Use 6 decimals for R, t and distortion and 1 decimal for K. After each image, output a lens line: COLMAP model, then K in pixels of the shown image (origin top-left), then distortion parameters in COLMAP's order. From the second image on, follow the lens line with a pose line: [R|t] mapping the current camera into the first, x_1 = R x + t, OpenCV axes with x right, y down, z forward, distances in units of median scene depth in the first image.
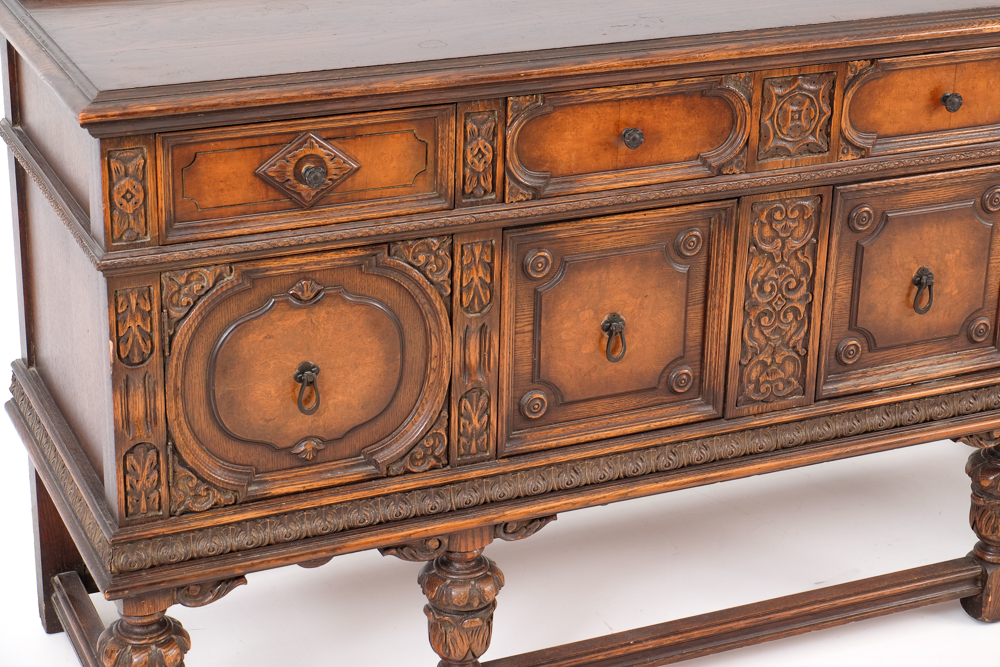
lens RADIAL K [[1951.2, 0, 465.6], [0, 1951.2, 297.5], [0, 0, 1]] dist [0.012137, 0.000000]
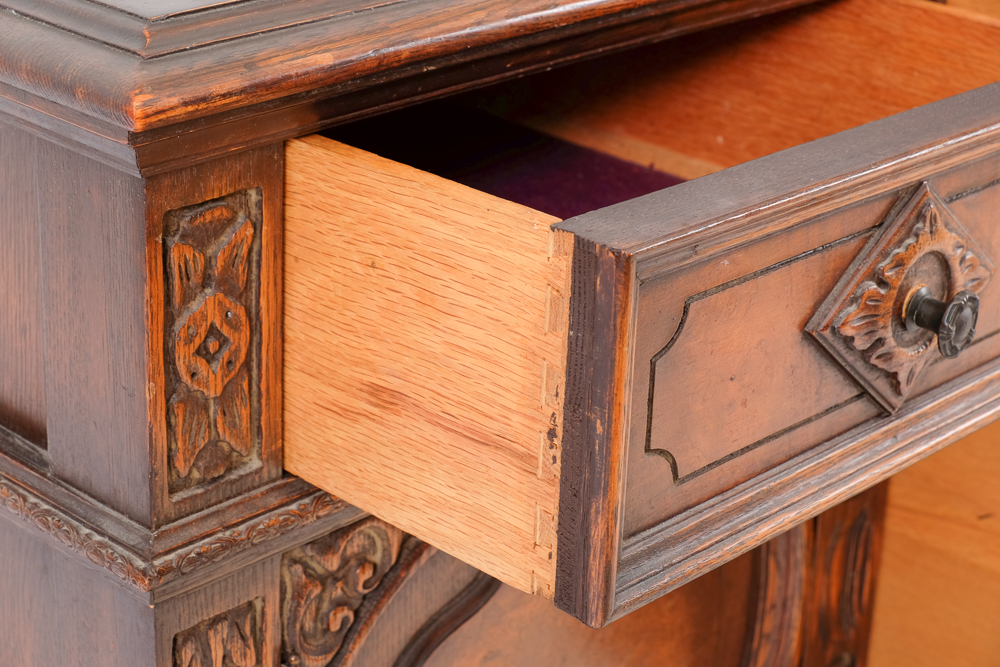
lens RADIAL K [[2202.0, 0, 502.8], [0, 2202.0, 335.9], [0, 0, 1]] dist [-0.069625, 0.000000]
pose [[0.910332, -0.152239, 0.384861, -0.259514], [0.143800, 0.988302, 0.050804, -0.063019], [-0.388093, 0.009094, 0.921575, 0.631070]]
